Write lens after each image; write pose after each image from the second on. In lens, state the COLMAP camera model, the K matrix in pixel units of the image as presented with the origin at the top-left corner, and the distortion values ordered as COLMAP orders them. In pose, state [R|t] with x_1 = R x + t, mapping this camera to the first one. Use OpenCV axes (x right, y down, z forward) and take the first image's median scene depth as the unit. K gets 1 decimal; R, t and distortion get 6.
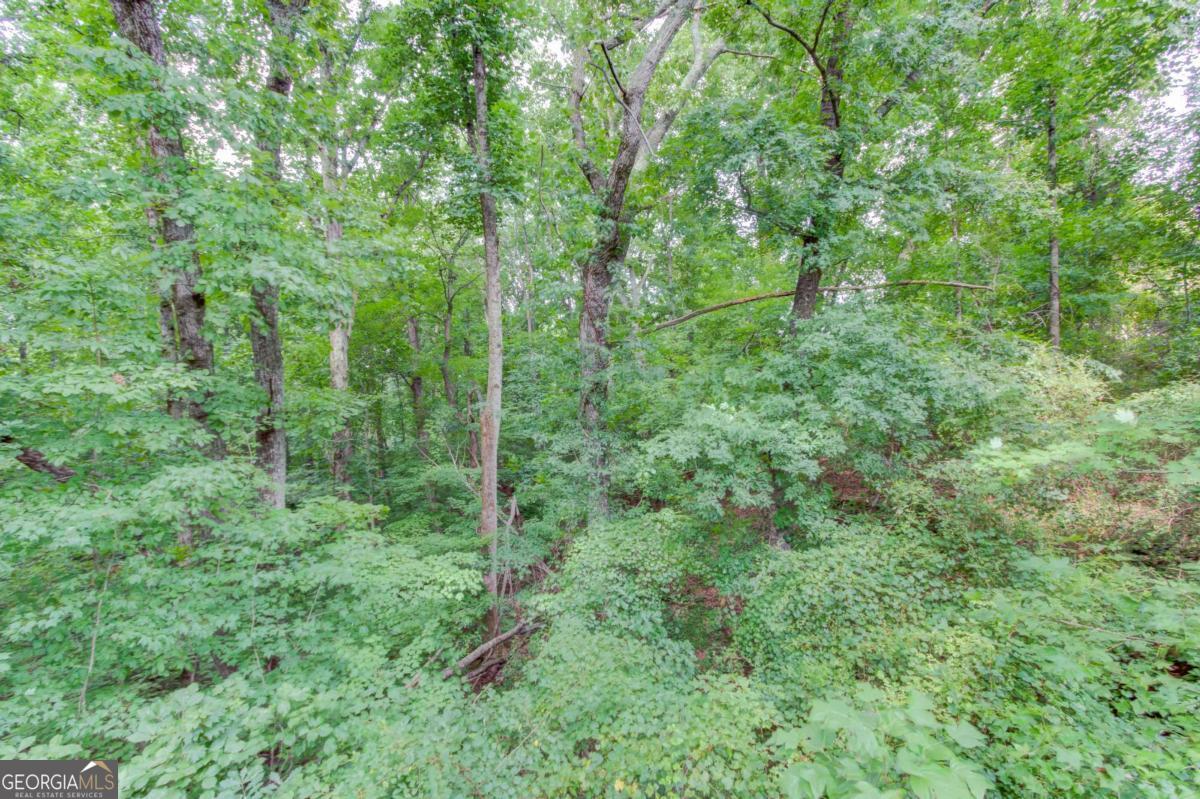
lens RADIAL K [[592.1, 0, 599.7], [0, 592.1, 400.4], [0, 0, 1]] dist [-0.003607, -0.000346]
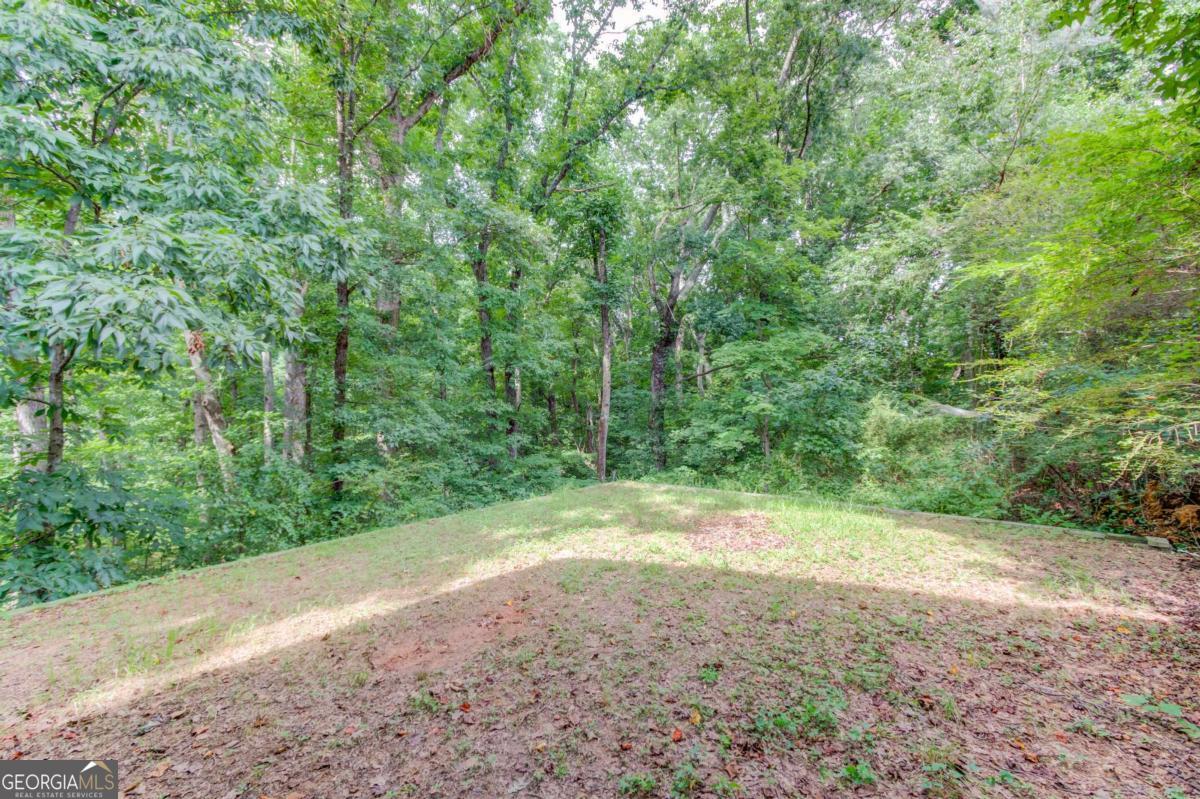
lens RADIAL K [[592.1, 0, 599.8], [0, 592.1, 401.7], [0, 0, 1]] dist [-0.003607, -0.000346]
pose [[0.983469, 0.016107, -0.180359, 0.093519], [-0.016556, 0.999862, -0.000985, -0.022040], [0.180318, 0.003955, 0.983600, -0.564896]]
